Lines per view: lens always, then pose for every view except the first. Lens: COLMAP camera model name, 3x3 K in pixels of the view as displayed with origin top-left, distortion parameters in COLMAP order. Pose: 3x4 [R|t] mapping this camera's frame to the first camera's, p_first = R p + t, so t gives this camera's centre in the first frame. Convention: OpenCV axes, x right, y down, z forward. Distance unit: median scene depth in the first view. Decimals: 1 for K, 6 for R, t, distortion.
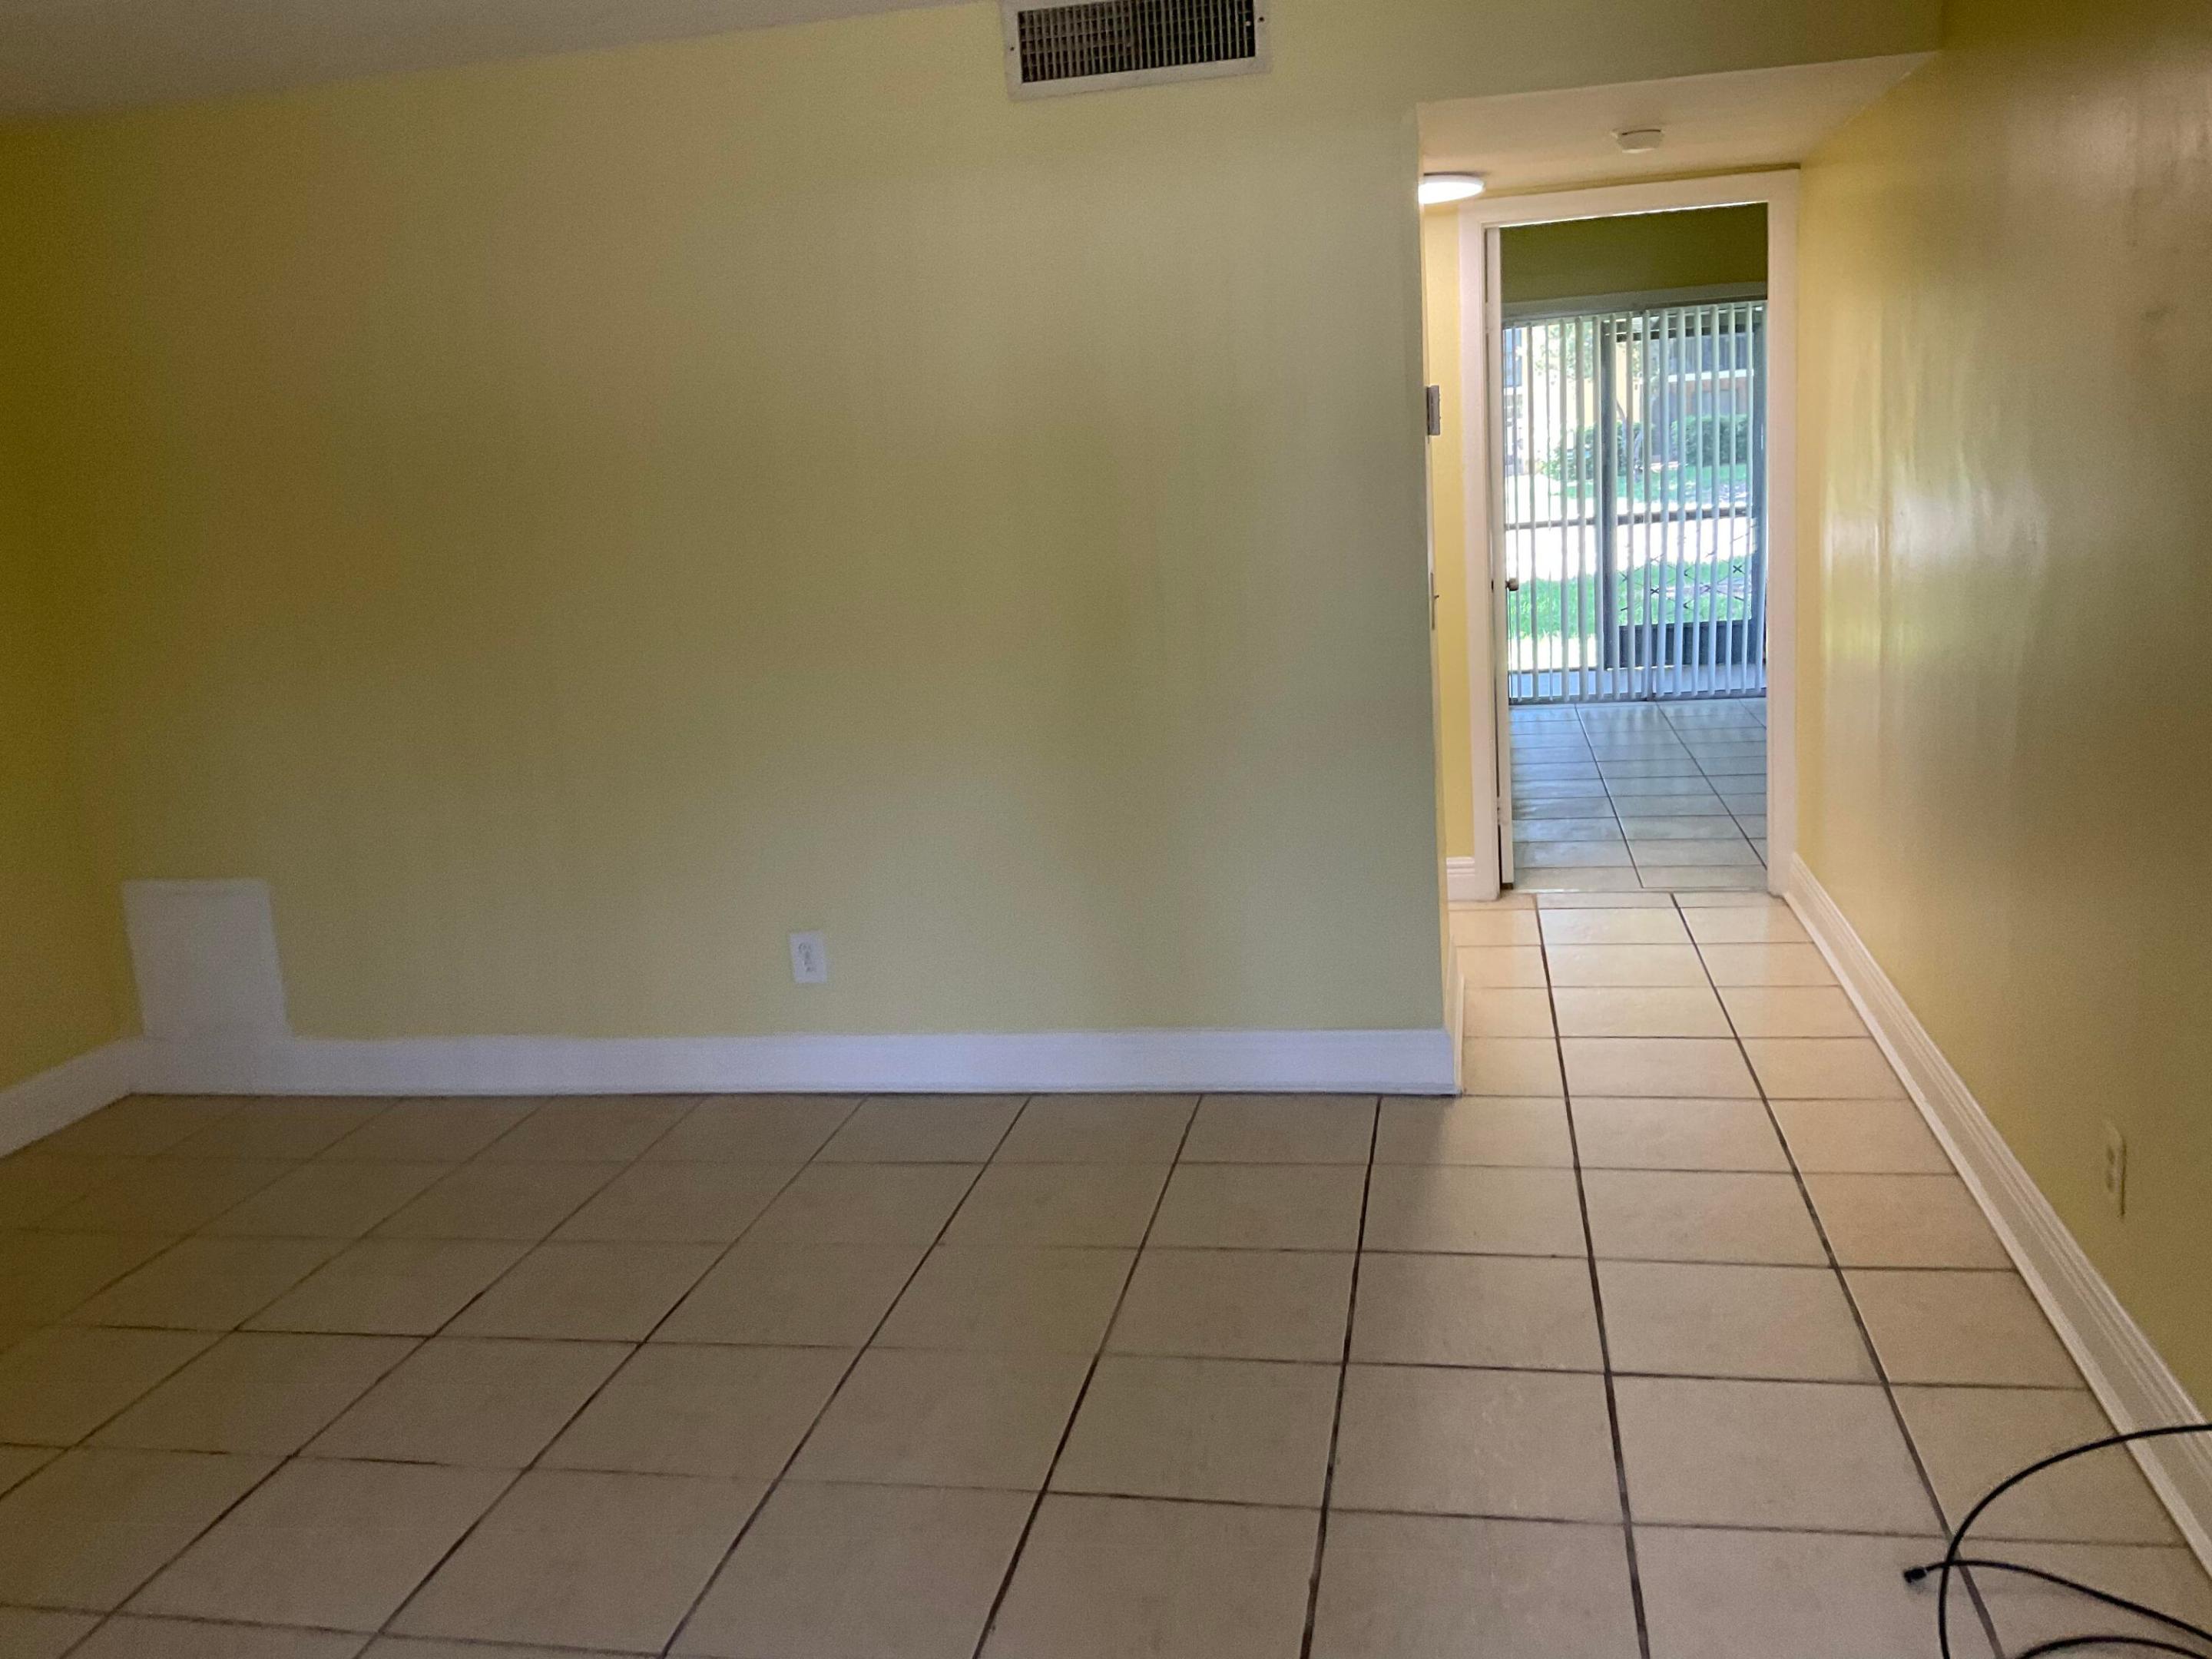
lens RADIAL K [[1823.0, 0, 1093.3], [0, 1823.0, 835.7], [0, 0, 1]] dist [0.111841, -0.221459]
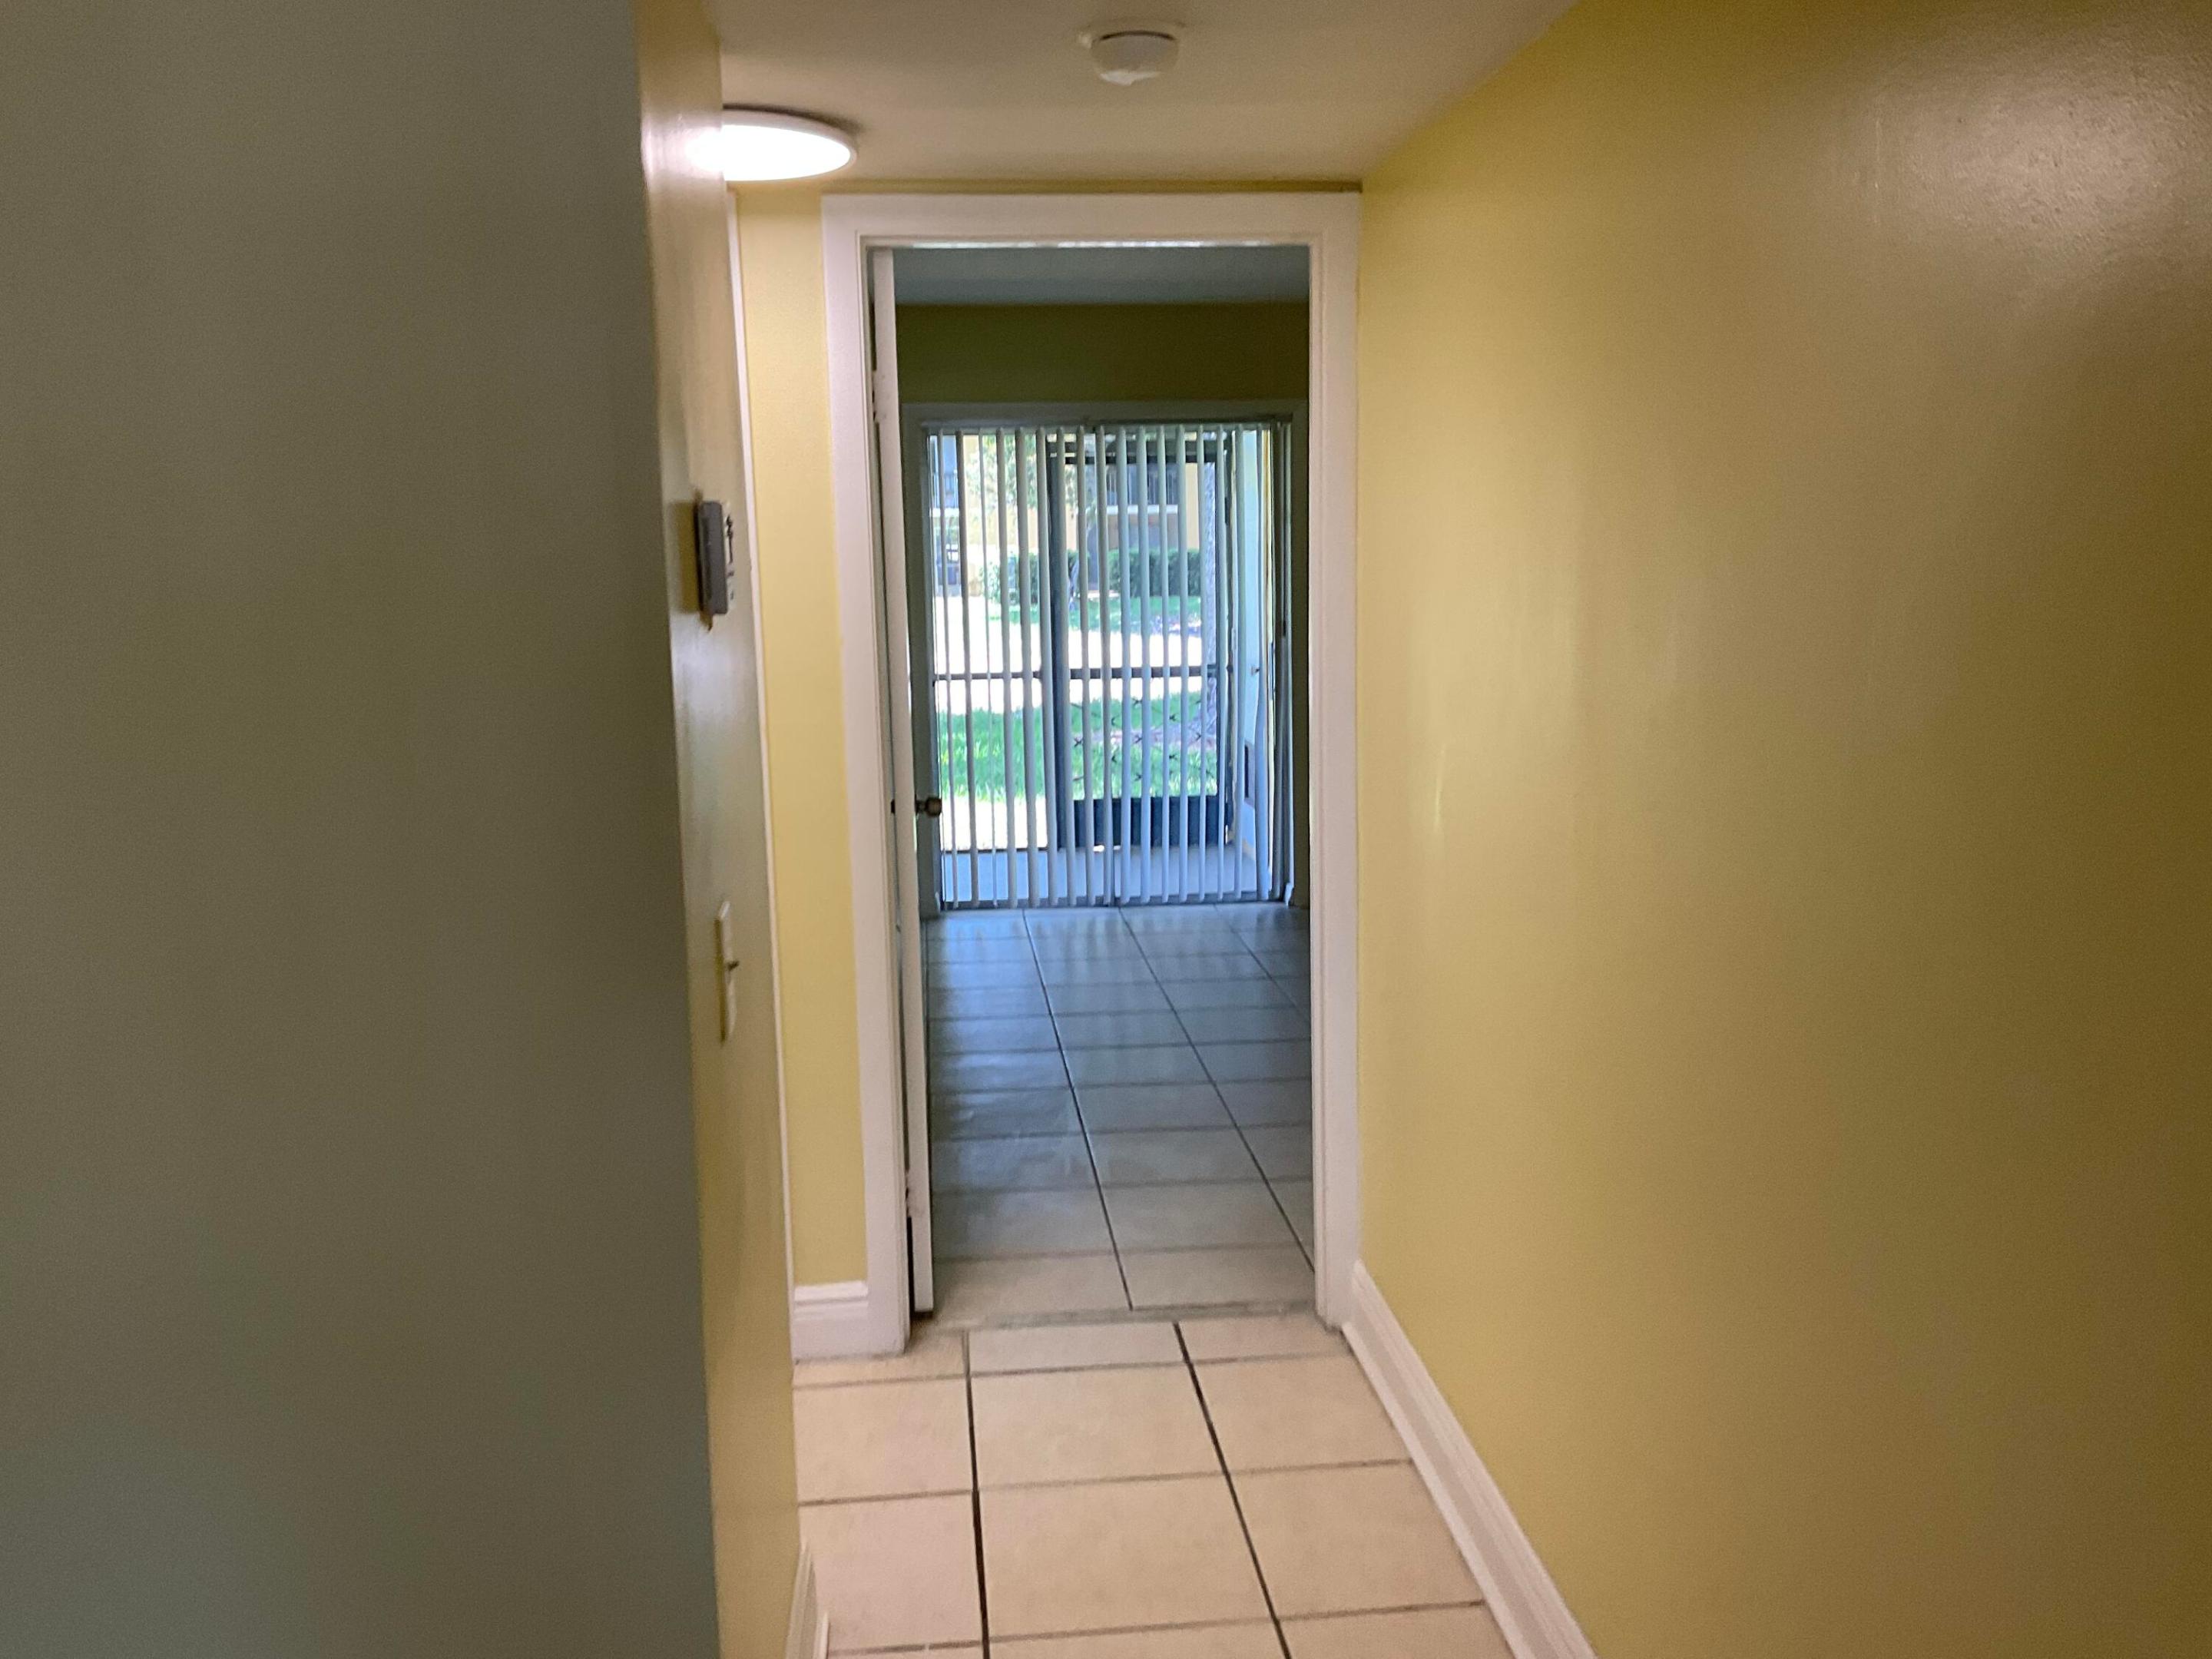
lens RADIAL K [[1823.0, 0, 1093.3], [0, 1823.0, 835.7], [0, 0, 1]] dist [0.111841, -0.221459]
pose [[0.956647, 0.002913, 0.291237, 0.062812], [0.014019, 0.998330, -0.056035, -0.060318], [-0.290914, 0.057689, 0.955008, 0.240997]]
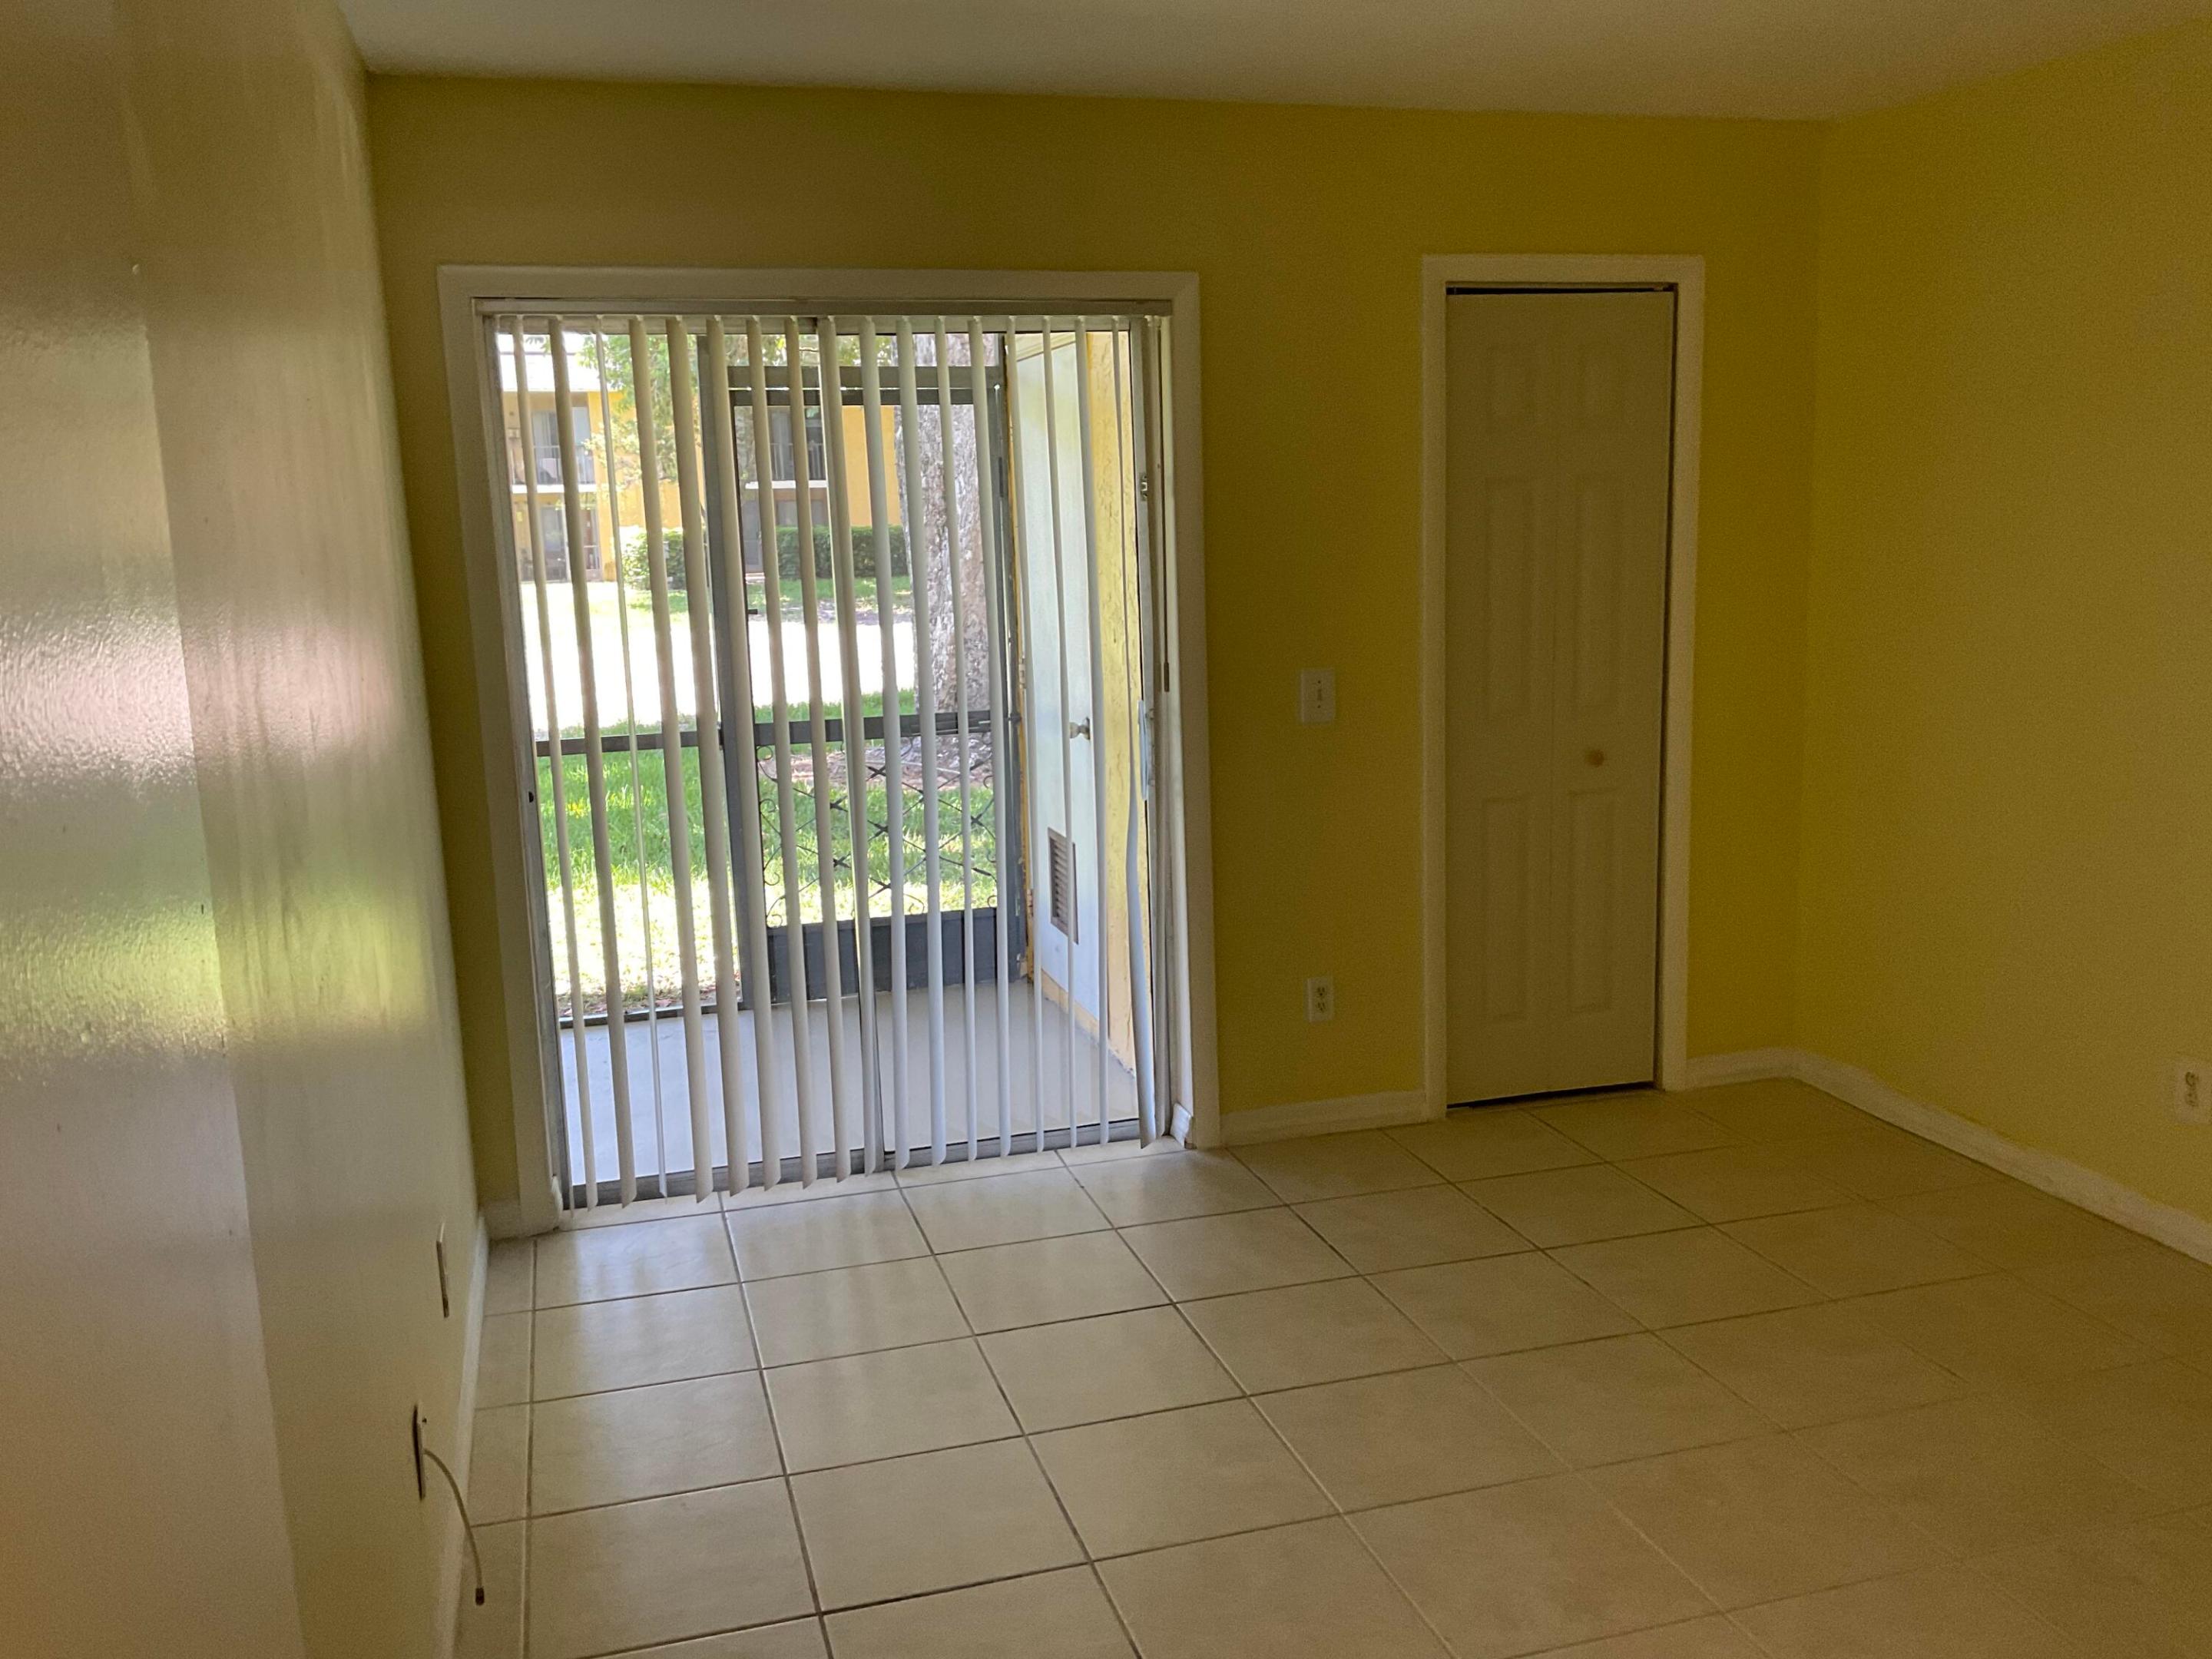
lens RADIAL K [[1931.0, 0, 1145.8], [0, 1931.0, 835.8], [0, 0, 1]] dist [0.123823, -0.185300]
pose [[0.873052, -0.049040, 0.485156, 0.131333], [0.063483, 0.997893, -0.013372, -0.147104], [-0.483478, 0.042474, 0.874326, 0.547805]]
